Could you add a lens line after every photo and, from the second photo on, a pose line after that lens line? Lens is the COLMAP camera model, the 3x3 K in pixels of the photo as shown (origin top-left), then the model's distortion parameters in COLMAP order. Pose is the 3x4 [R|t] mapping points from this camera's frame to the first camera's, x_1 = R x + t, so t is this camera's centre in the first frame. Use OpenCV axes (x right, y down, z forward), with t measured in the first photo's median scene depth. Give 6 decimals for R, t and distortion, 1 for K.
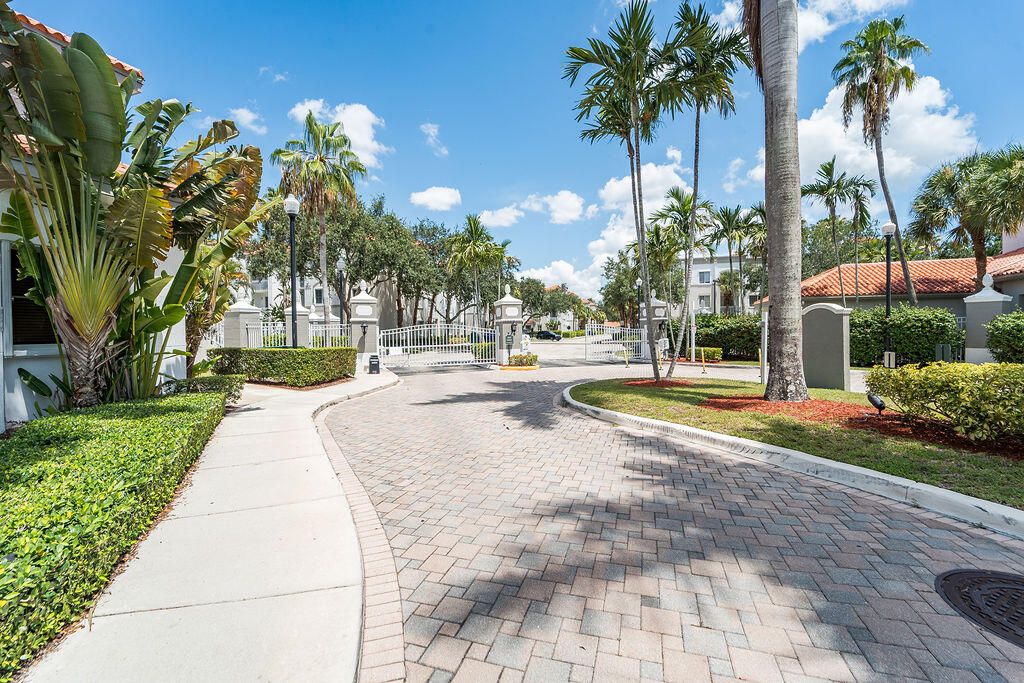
lens RADIAL K [[422.4, 0, 512.0], [0, 422.4, 341.5], [0, 0, 1]] dist [0.000057, -0.000044]
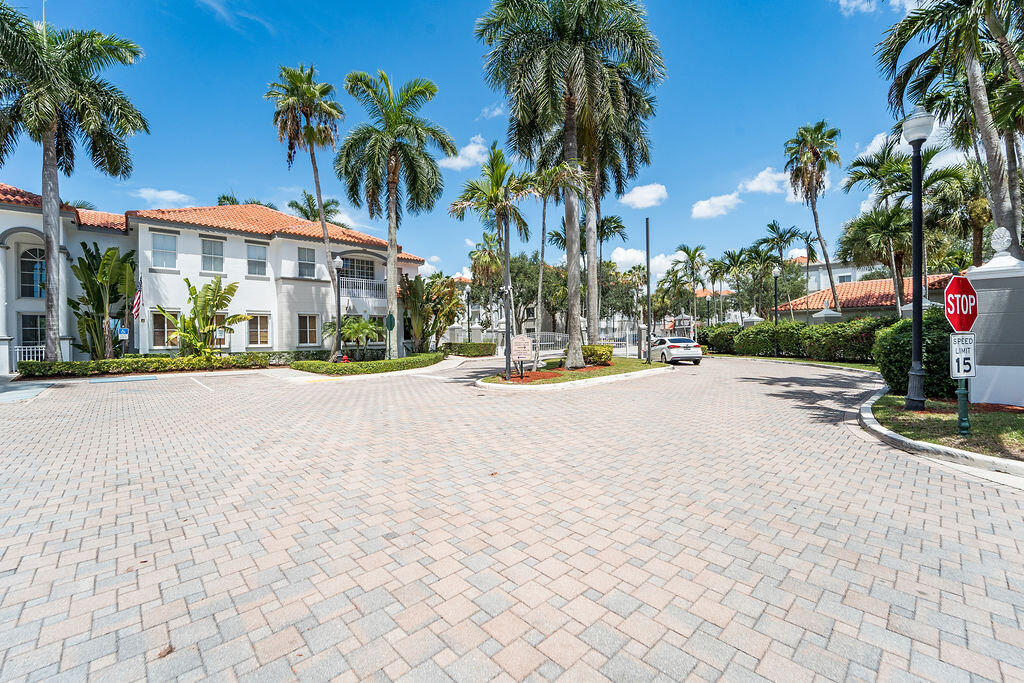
lens RADIAL K [[422.4, 0, 512.0], [0, 422.4, 341.5], [0, 0, 1]] dist [0.000057, -0.000044]
pose [[0.875777, 0.005581, -0.482683, 1.473345], [-0.003276, 0.999979, 0.005619, -0.006375], [0.482704, -0.003340, 0.875777, -1.763625]]
